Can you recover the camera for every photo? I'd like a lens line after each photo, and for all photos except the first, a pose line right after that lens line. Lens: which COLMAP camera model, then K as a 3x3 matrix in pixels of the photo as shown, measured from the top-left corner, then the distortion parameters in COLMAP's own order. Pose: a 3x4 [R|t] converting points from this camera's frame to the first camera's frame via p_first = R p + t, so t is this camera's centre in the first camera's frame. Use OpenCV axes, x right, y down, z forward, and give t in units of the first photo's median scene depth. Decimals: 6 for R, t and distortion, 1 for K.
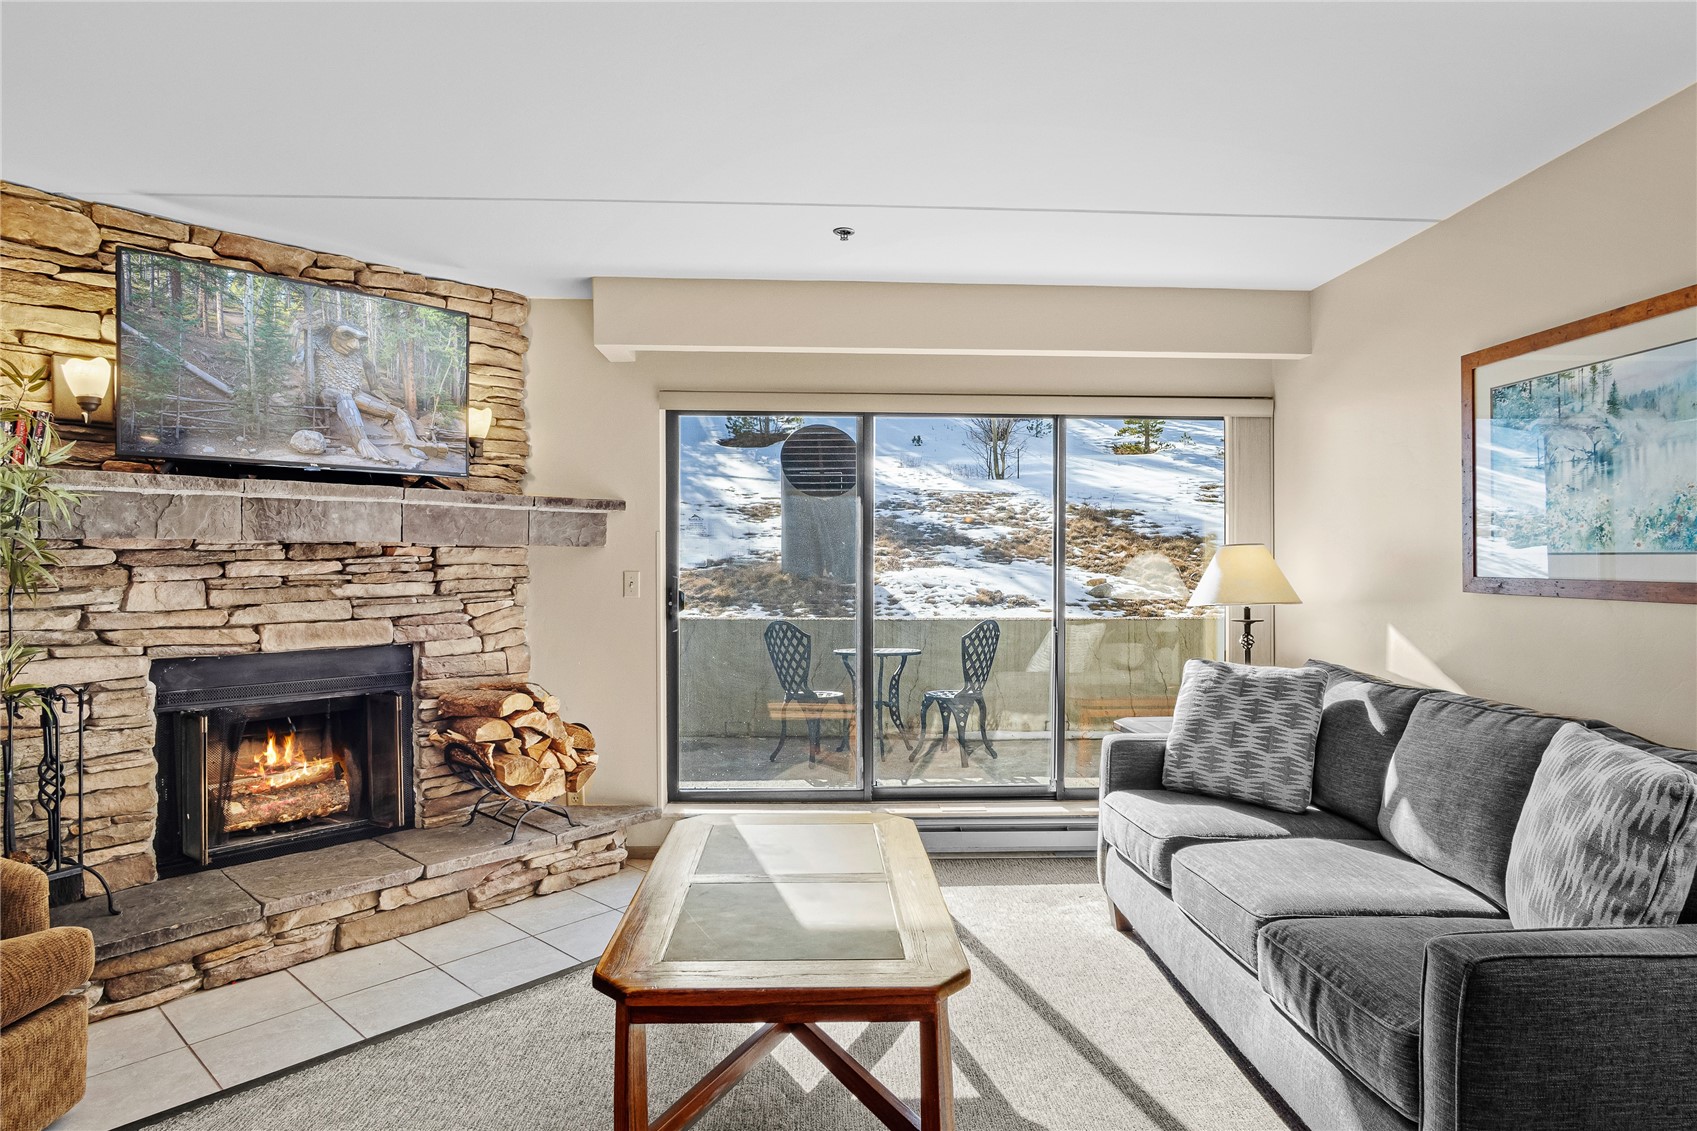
lens RADIAL K [[943.8, 0, 856.1], [0, 943.8, 564.2], [0, 0, 1]] dist [-0.023292, 0.006312]
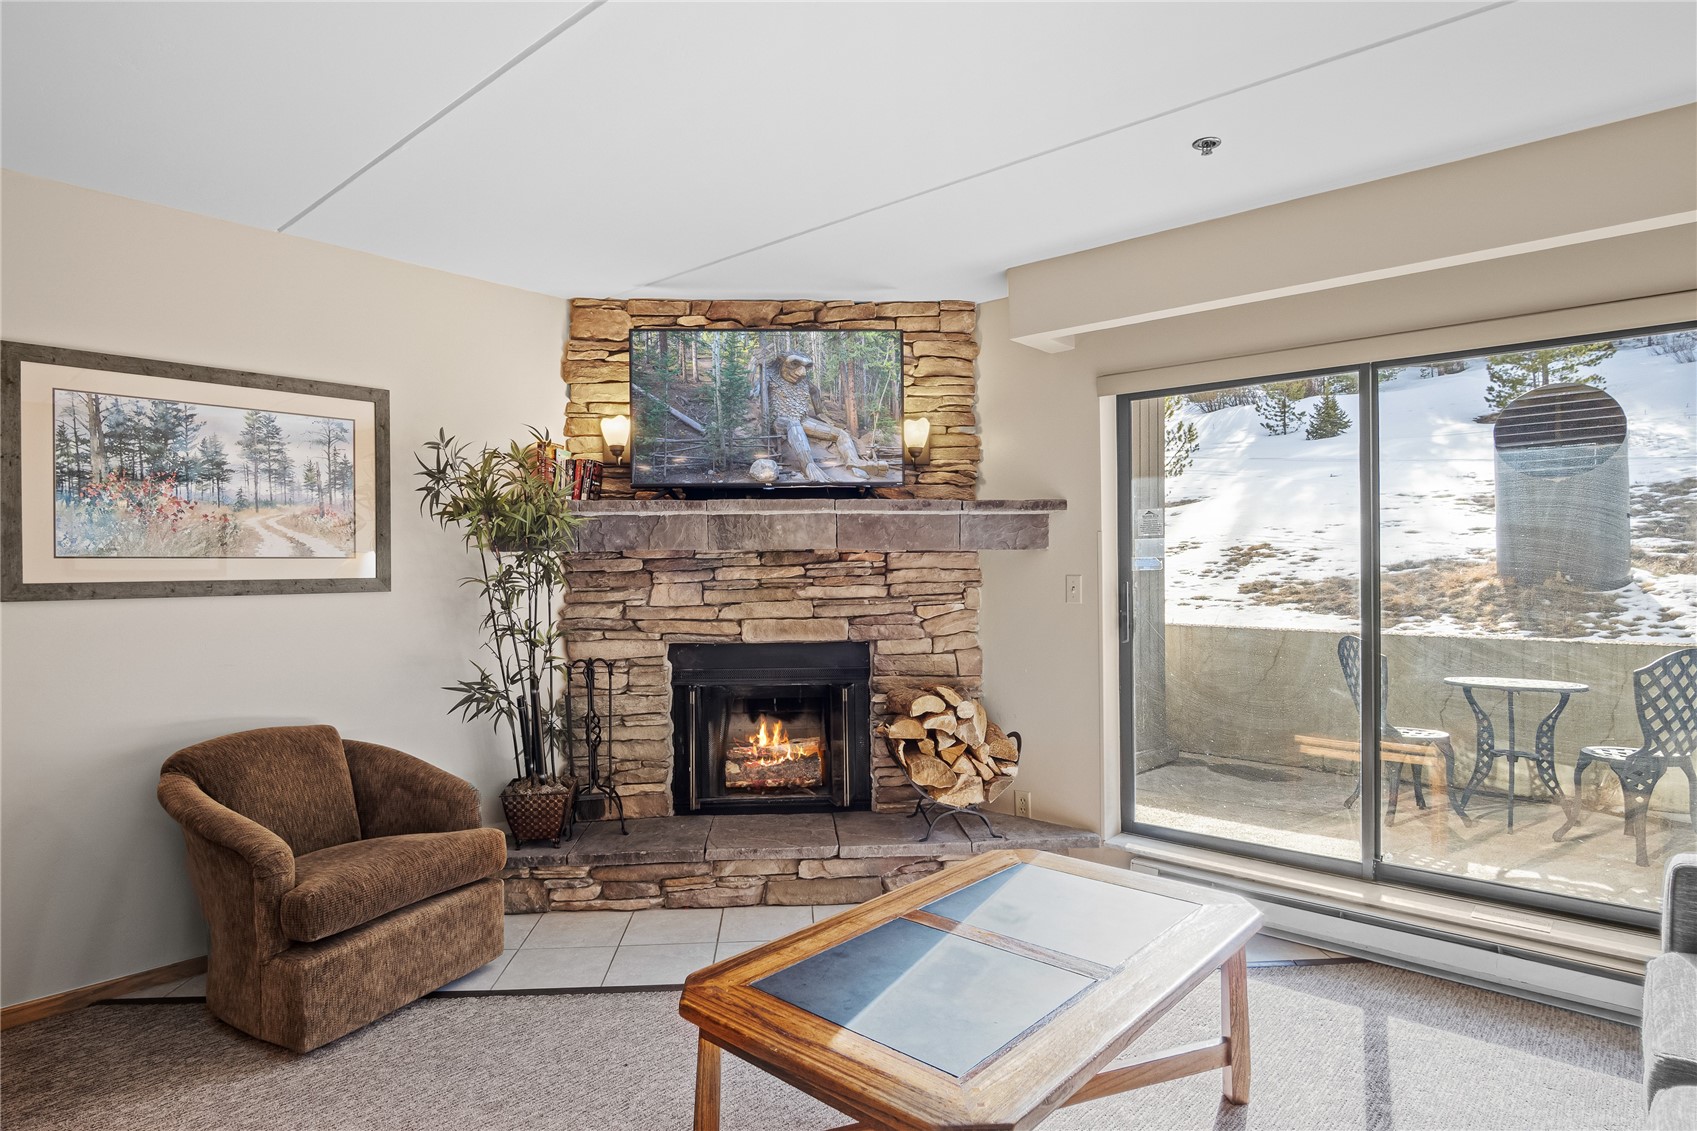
lens RADIAL K [[943.8, 0, 854.4], [0, 943.8, 567.3], [0, 0, 1]] dist [-0.023292, 0.006312]
pose [[0.716709, -0.005866, -0.697348, 0.302149], [0.005636, 0.999981, -0.002618, 0.001209], [0.697349, -0.002054, 0.716728, 0.218333]]
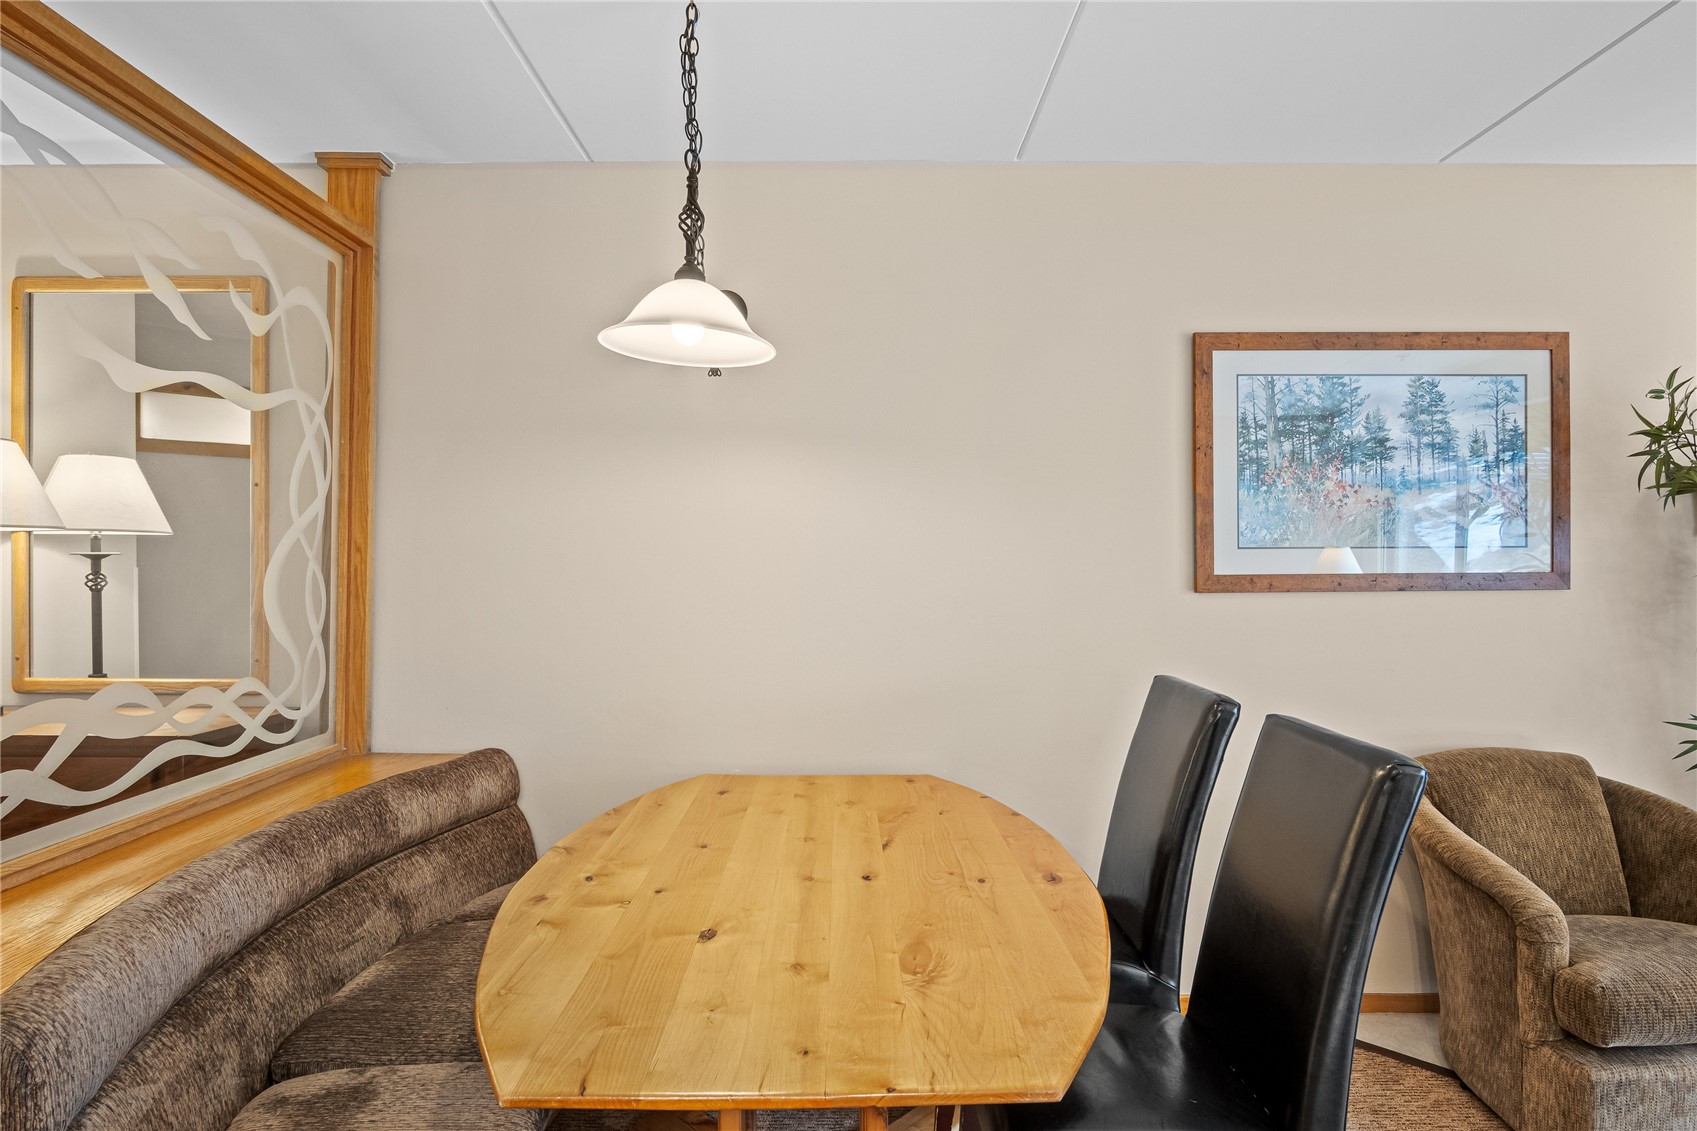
lens RADIAL K [[943.8, 0, 850.2], [0, 943.8, 571.5], [0, 0, 1]] dist [-0.023292, 0.006312]
pose [[-0.047770, 0.001652, -0.998857, 0.059036], [0.002668, 0.999995, 0.001526, 0.004002], [0.998855, -0.002592, -0.047774, 0.029626]]
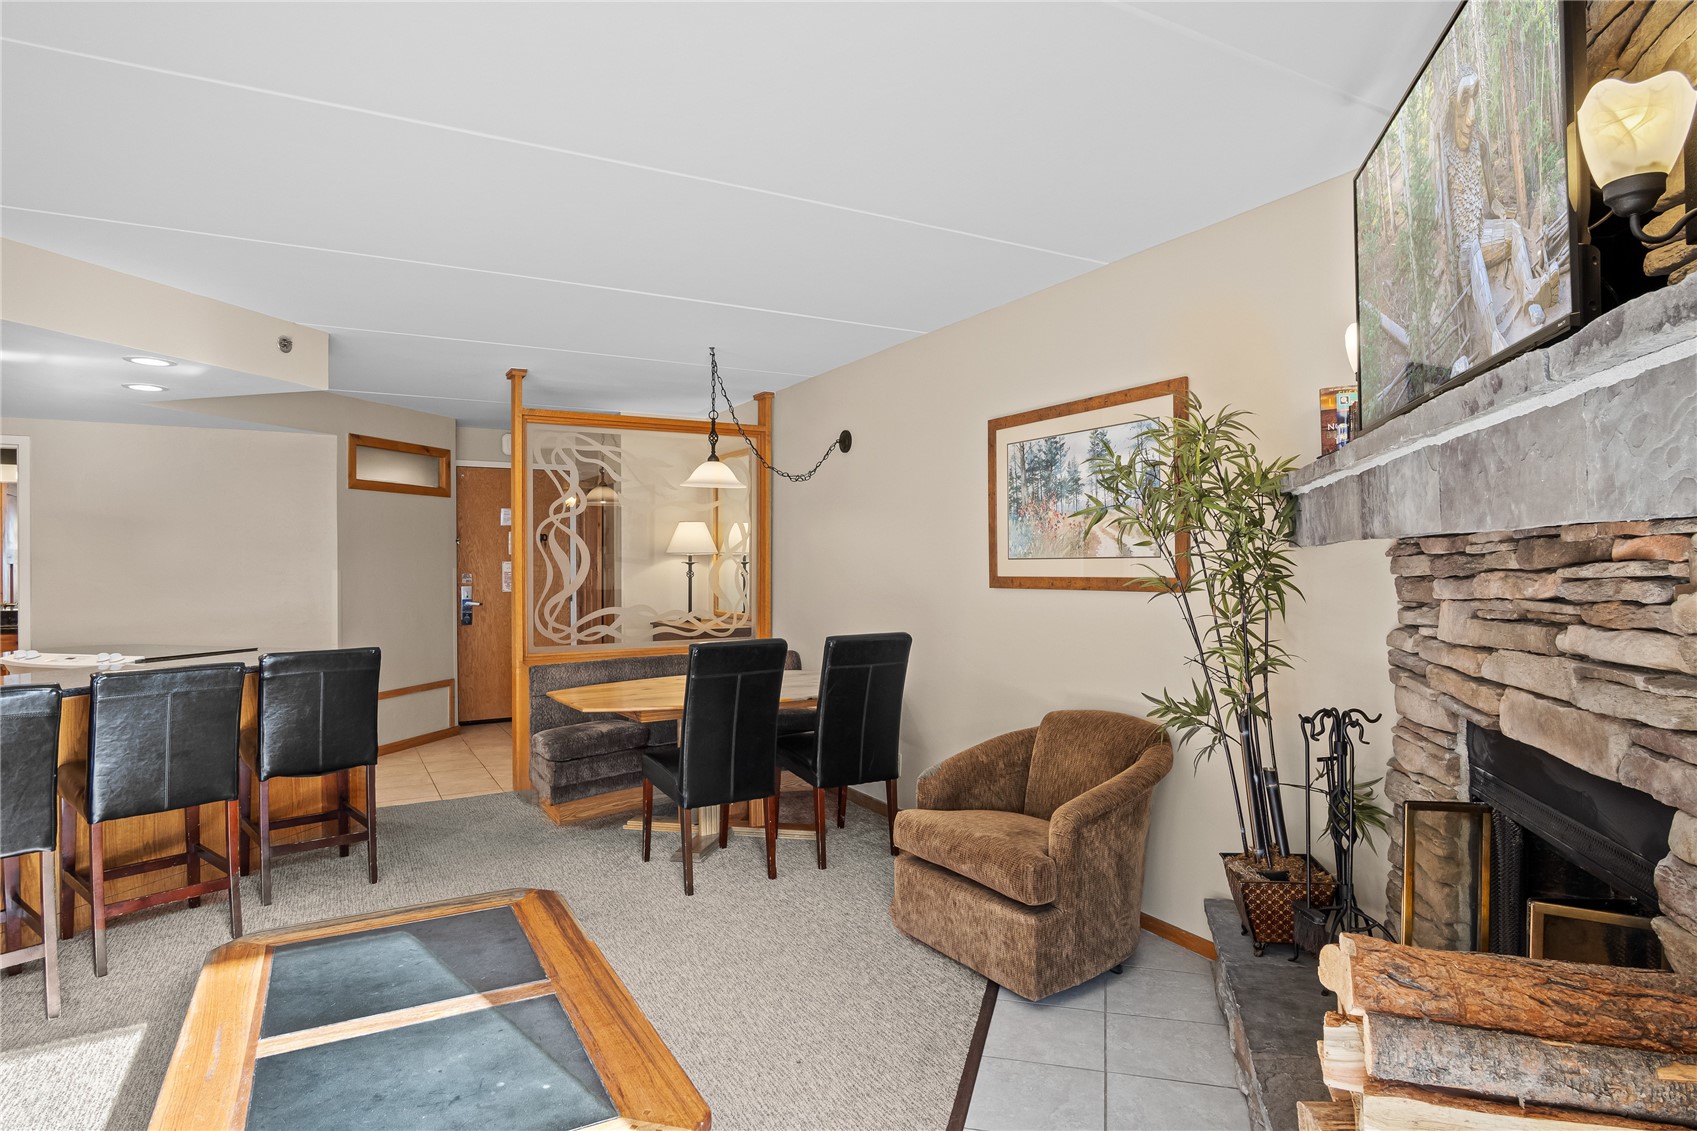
lens RADIAL K [[943.8, 0, 852.5], [0, 943.8, 562.3], [0, 0, 1]] dist [-0.023292, 0.006312]
pose [[-0.897710, -0.001432, -0.440585, -0.039334], [-0.000295, 0.999996, -0.002650, -0.005923], [0.440588, -0.002249, -0.897707, 1.270828]]
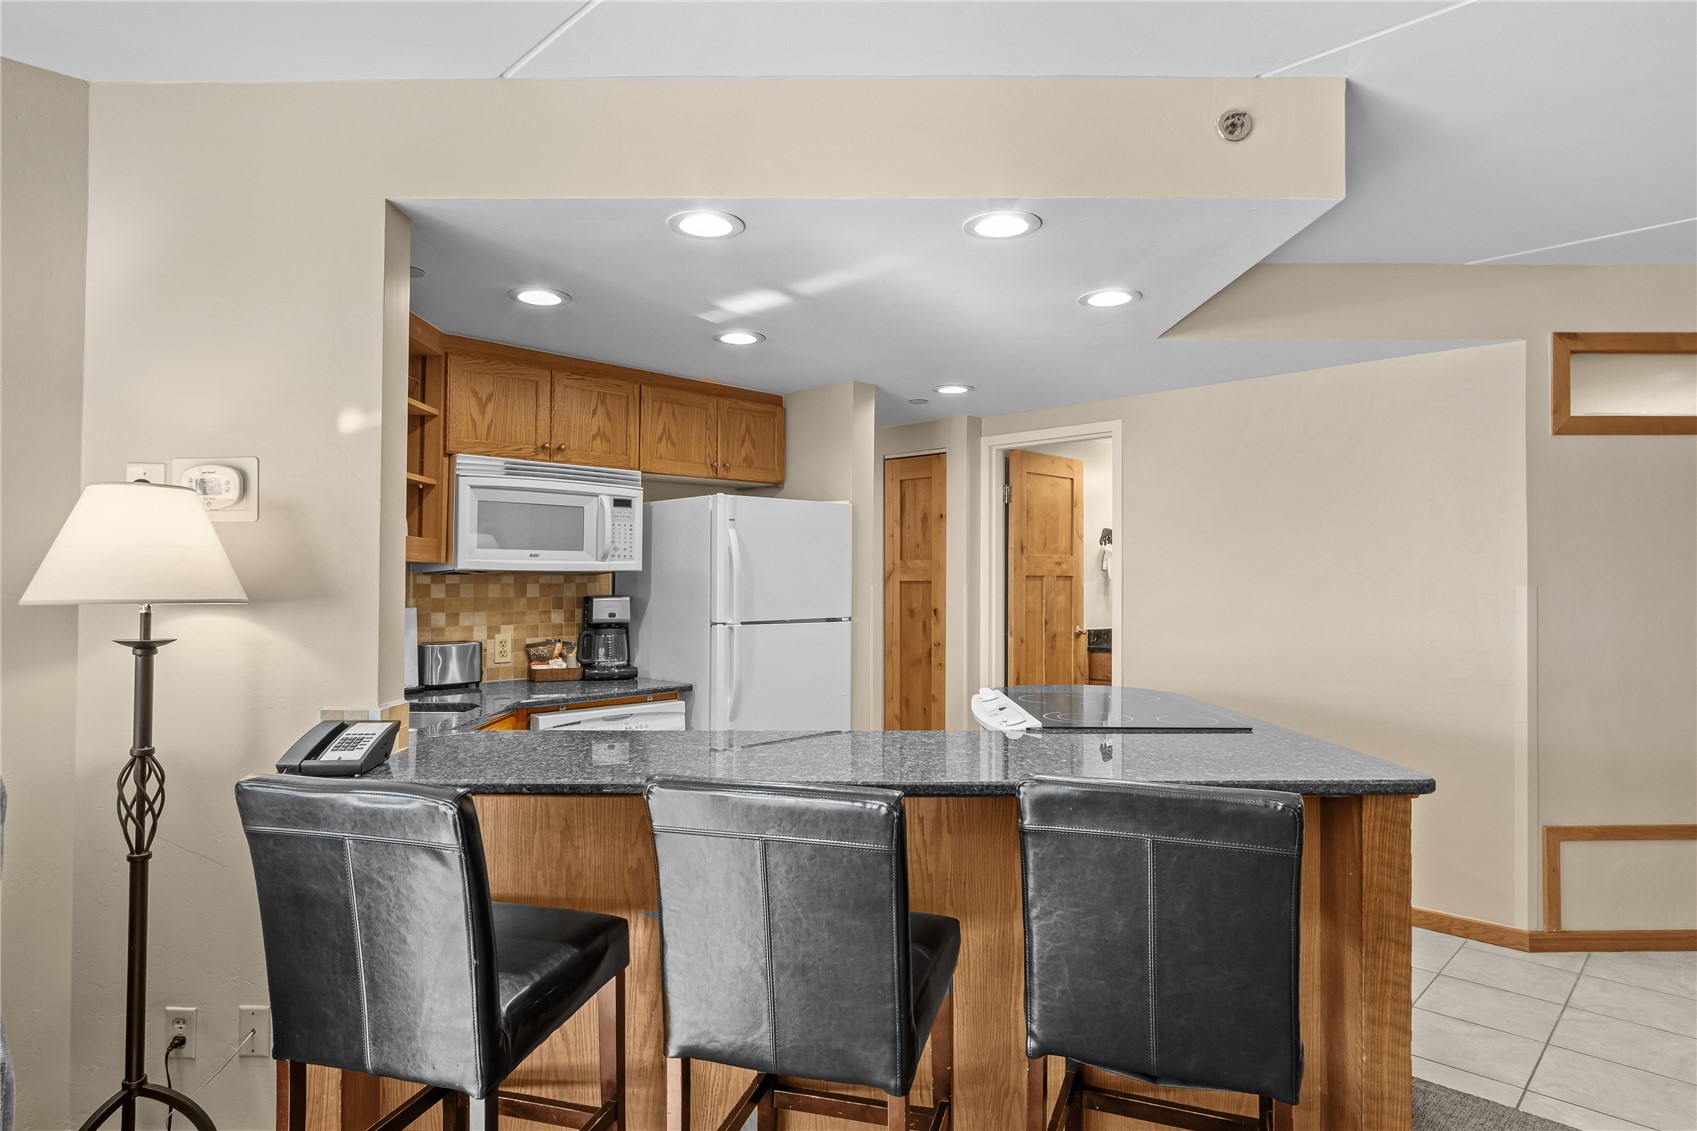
lens RADIAL K [[943.8, 0, 812.3], [0, 943.8, 565.3], [0, 0, 1]] dist [-0.023292, 0.006312]
pose [[-0.652883, 0.011801, 0.757367, -0.191325], [-0.000531, 0.999871, -0.016037, -0.000907], [-0.757459, -0.010872, -0.652792, 0.442537]]
